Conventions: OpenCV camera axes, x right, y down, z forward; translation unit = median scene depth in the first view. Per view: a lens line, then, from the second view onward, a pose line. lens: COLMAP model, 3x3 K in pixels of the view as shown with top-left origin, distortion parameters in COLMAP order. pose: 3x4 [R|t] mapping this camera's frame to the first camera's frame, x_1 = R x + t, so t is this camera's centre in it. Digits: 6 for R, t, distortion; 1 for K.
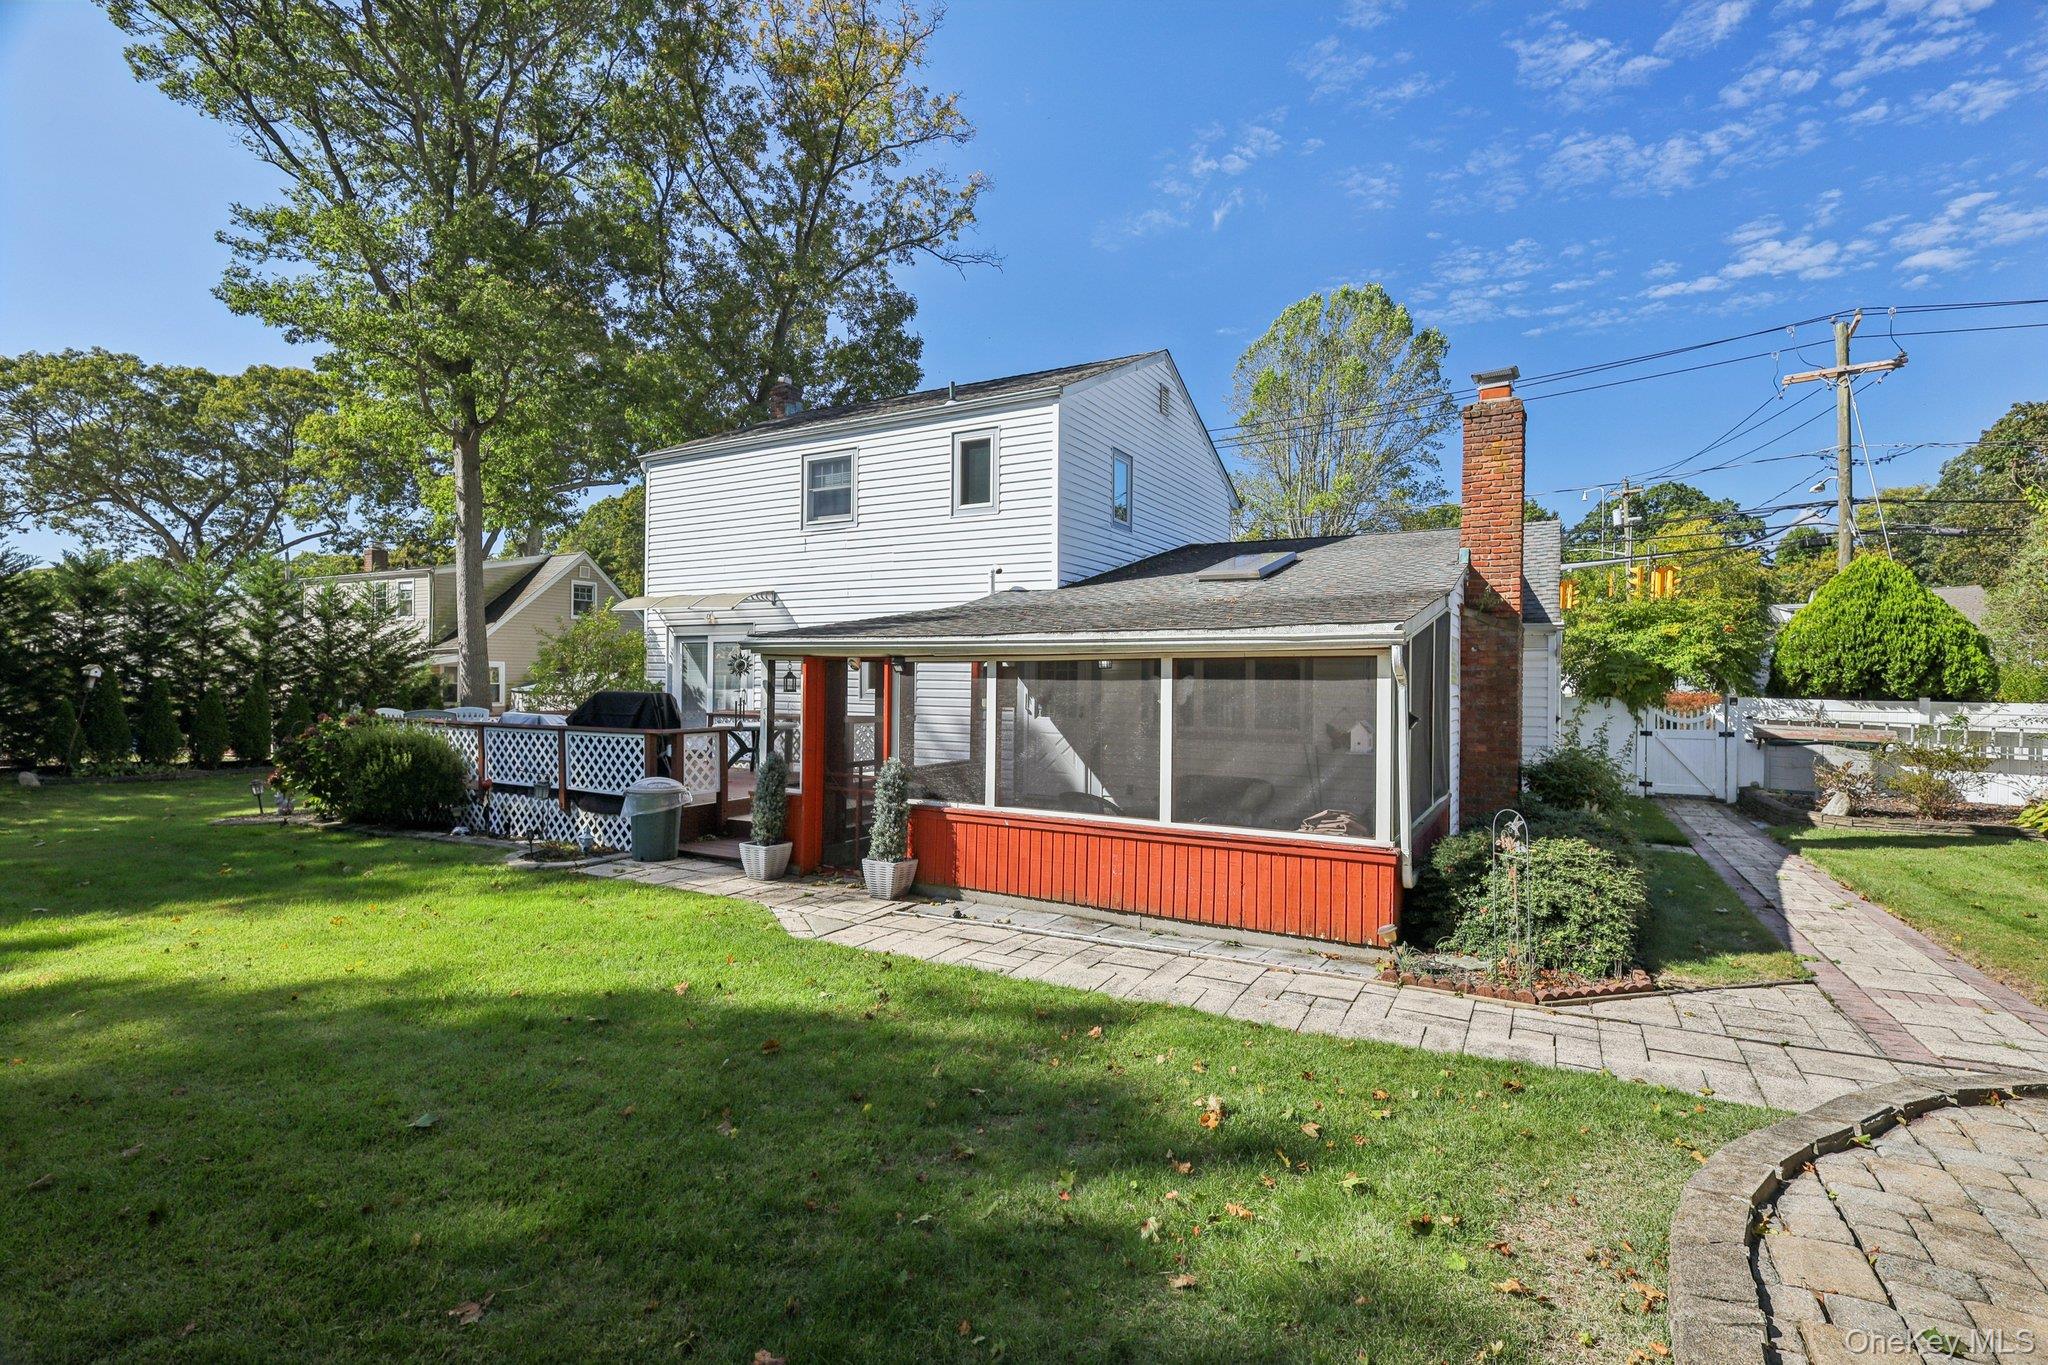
lens RADIAL K [[943.1, 0, 1013.3], [0, 943.1, 681.8], [0, 0, 1]] dist [0.001598, 0.001411]
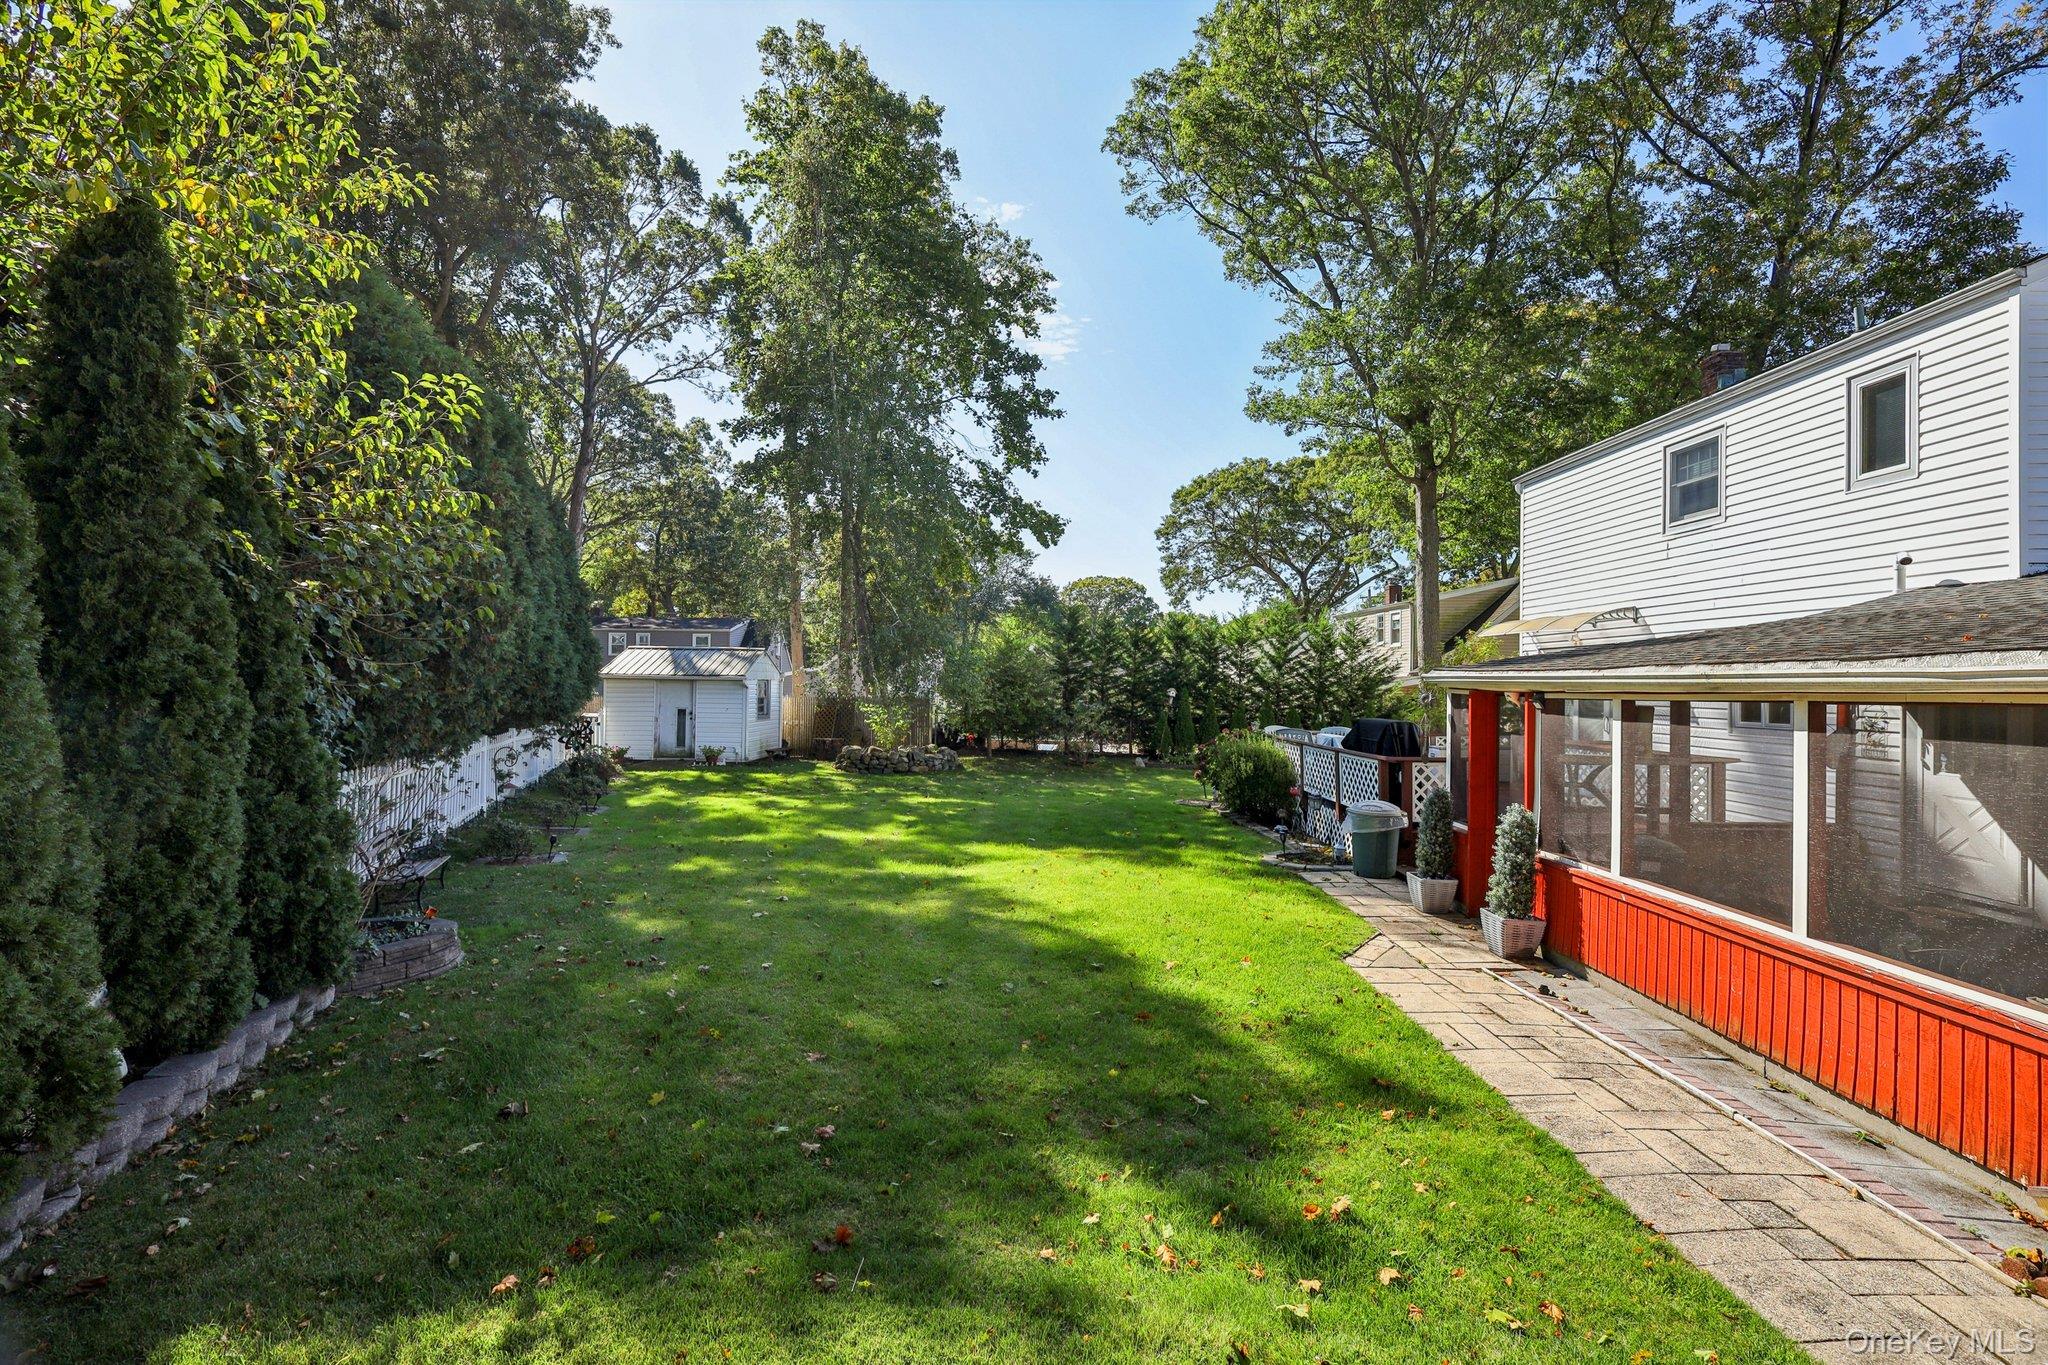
lens RADIAL K [[943.1, 0, 1028.5], [0, 943.1, 678.3], [0, 0, 1]] dist [0.001598, 0.001411]
pose [[0.500063, -0.008529, -0.865947, 0.238549], [-0.007308, 0.999874, -0.014069, -0.013770], [0.865958, 0.013364, 0.499938, 0.074476]]
